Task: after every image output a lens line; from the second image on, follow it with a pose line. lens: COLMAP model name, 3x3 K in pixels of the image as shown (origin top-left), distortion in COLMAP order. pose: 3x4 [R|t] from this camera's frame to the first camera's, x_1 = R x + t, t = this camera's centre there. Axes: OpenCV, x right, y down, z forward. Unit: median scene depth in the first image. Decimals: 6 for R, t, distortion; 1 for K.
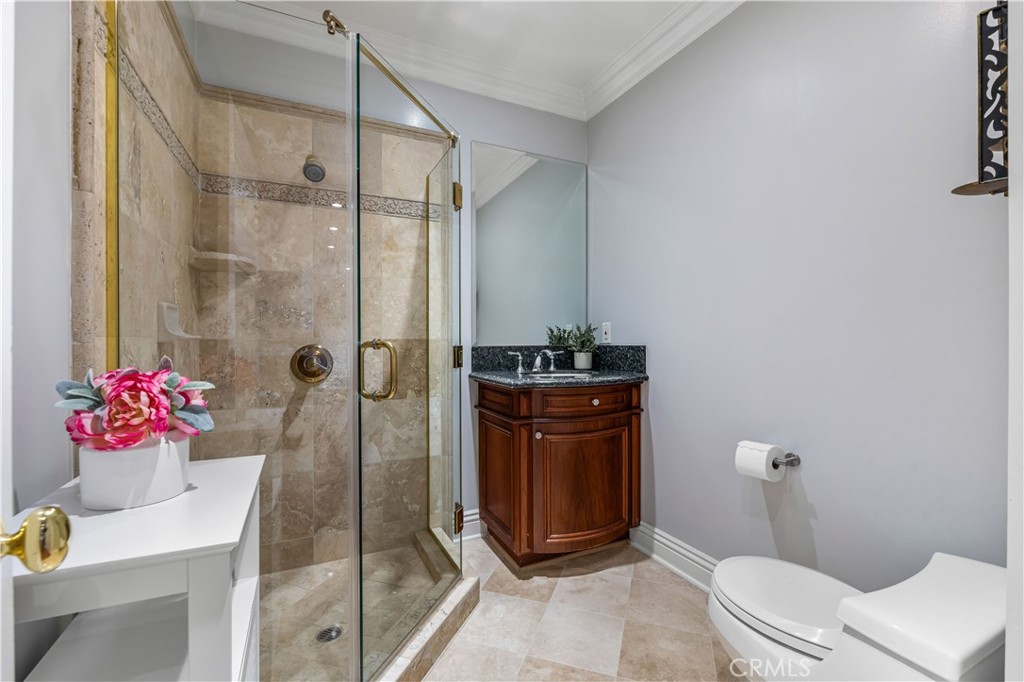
lens RADIAL K [[447.1, 0, 513.2], [0, 447.1, 340.2], [0, 0, 1]] dist [0.004235, -0.000187]
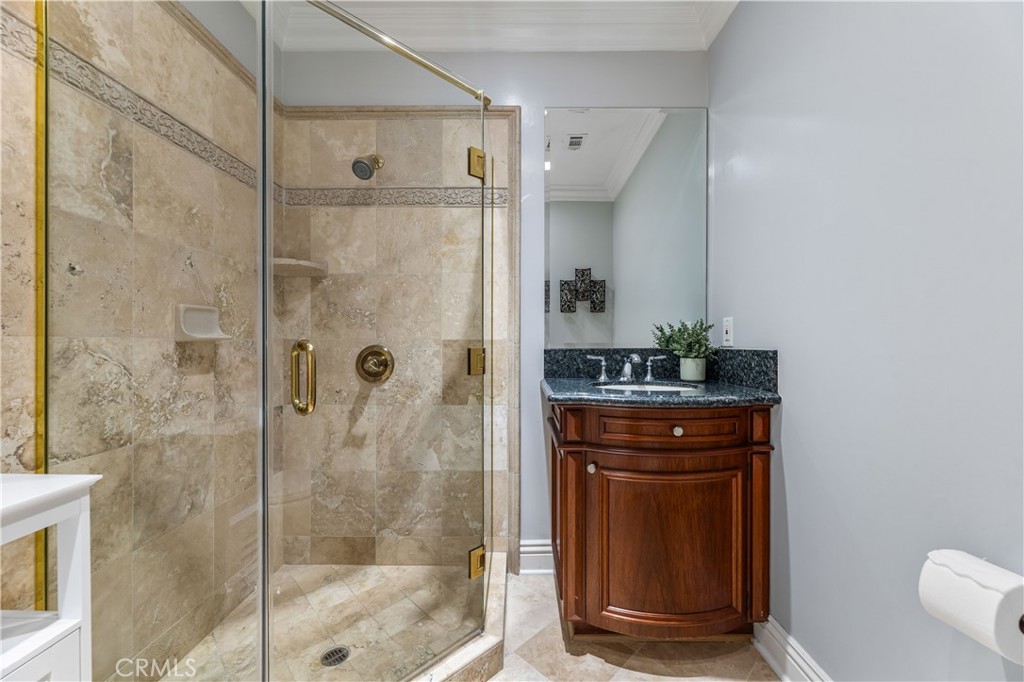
lens RADIAL K [[412.4, 0, 511.3], [0, 412.4, 340.6], [0, 0, 1]] dist [0.005821, -0.000405]
pose [[0.895722, 0.004025, -0.444597, 0.230959], [-0.004058, 0.999991, 0.000878, -0.001822], [0.444597, 0.001018, 0.895730, 0.303447]]
